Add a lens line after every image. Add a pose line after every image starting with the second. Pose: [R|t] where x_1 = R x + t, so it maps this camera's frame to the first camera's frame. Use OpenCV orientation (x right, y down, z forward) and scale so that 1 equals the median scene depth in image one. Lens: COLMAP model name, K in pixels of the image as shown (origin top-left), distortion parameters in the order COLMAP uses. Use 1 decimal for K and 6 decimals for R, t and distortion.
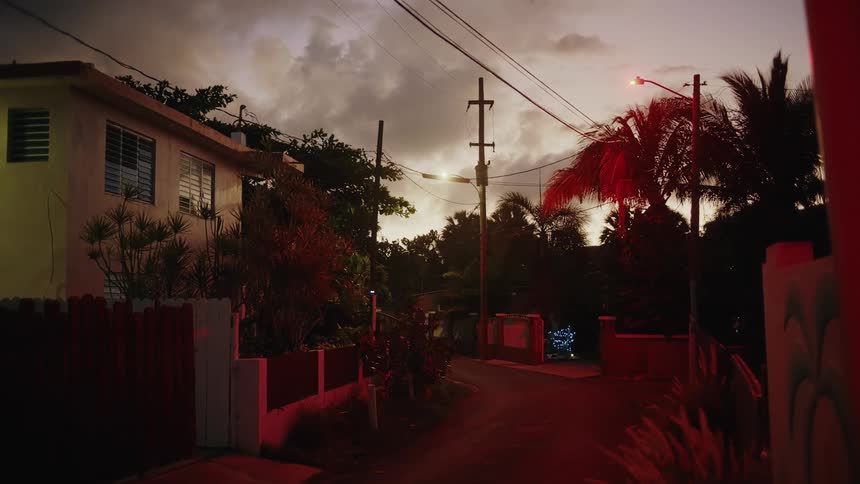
lens RADIAL K [[813.0, 0, 430.0], [0, 813.0, 242.0], [0, 0, 1]] dist [-0.061095, 0.126570]
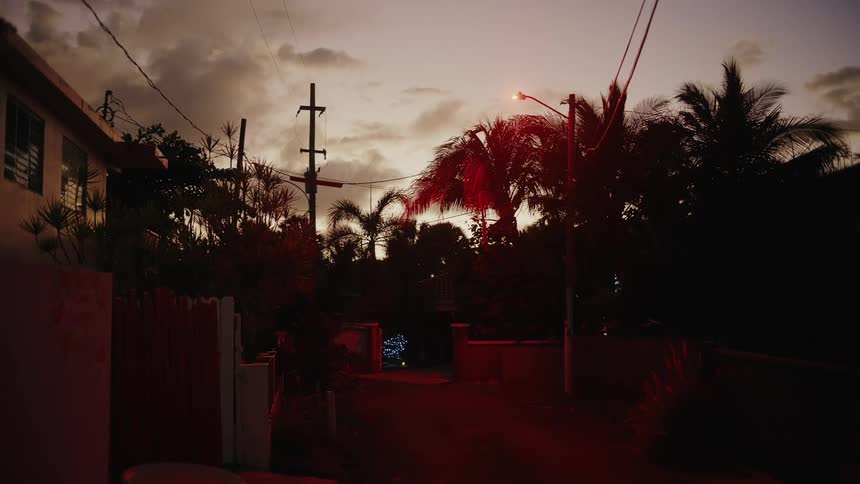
lens RADIAL K [[813.0, 0, 430.0], [0, 813.0, 242.0], [0, 0, 1]] dist [-0.061095, 0.126570]
pose [[0.953544, 0.021969, 0.300450, -0.125355], [-0.016976, 0.999671, -0.019216, 0.008816], [-0.300774, 0.013223, 0.953604, 0.028928]]
